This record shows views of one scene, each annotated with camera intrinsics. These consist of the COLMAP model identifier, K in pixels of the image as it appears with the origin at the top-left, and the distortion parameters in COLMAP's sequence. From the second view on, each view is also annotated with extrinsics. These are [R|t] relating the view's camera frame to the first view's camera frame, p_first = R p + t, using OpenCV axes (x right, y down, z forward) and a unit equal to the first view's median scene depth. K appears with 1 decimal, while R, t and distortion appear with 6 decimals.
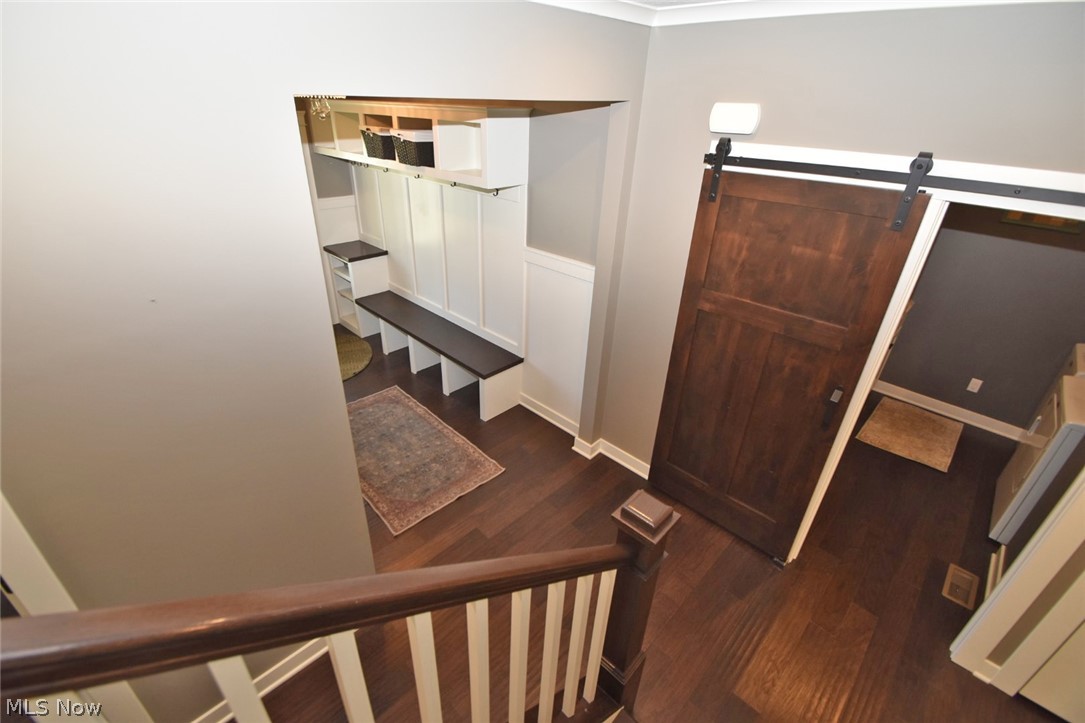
lens RADIAL K [[476.0, 0, 528.4], [0, 476.0, 352.3], [0, 0, 1]] dist [-0.000843, -0.000409]
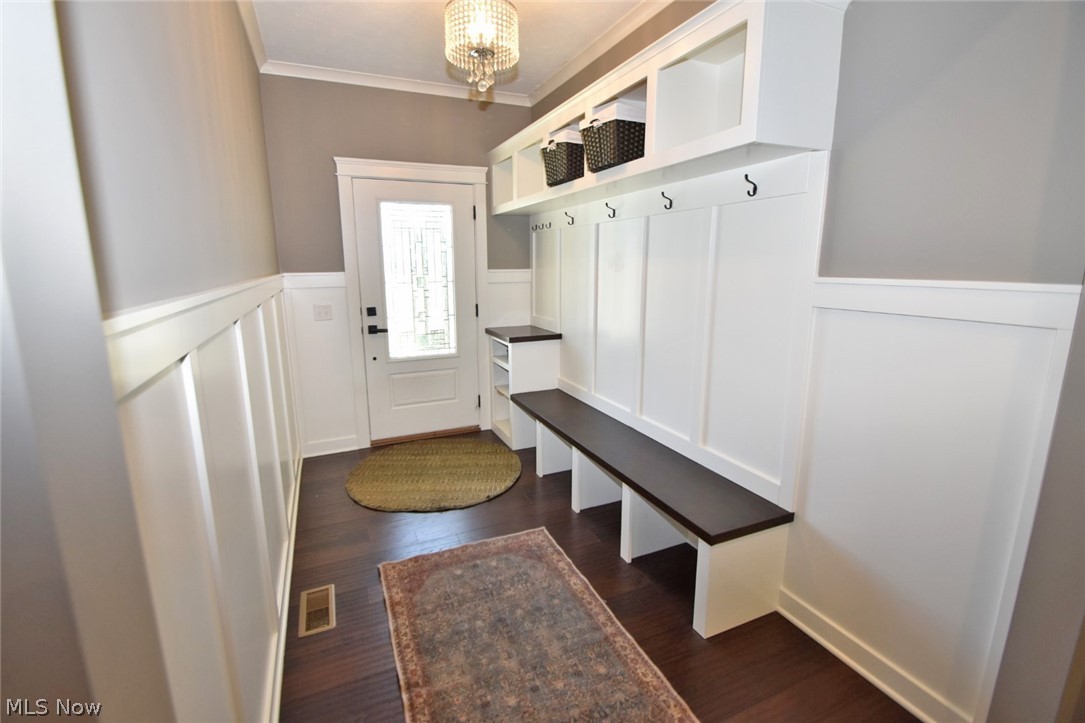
lens RADIAL K [[476.0, 0, 528.4], [0, 476.0, 352.3], [0, 0, 1]] dist [-0.000843, -0.000409]
pose [[0.927296, 0.035068, -0.372684, -0.084272], [-0.144883, 0.951628, -0.270948, 0.026884], [0.345154, 0.305244, 0.887521, 0.419125]]
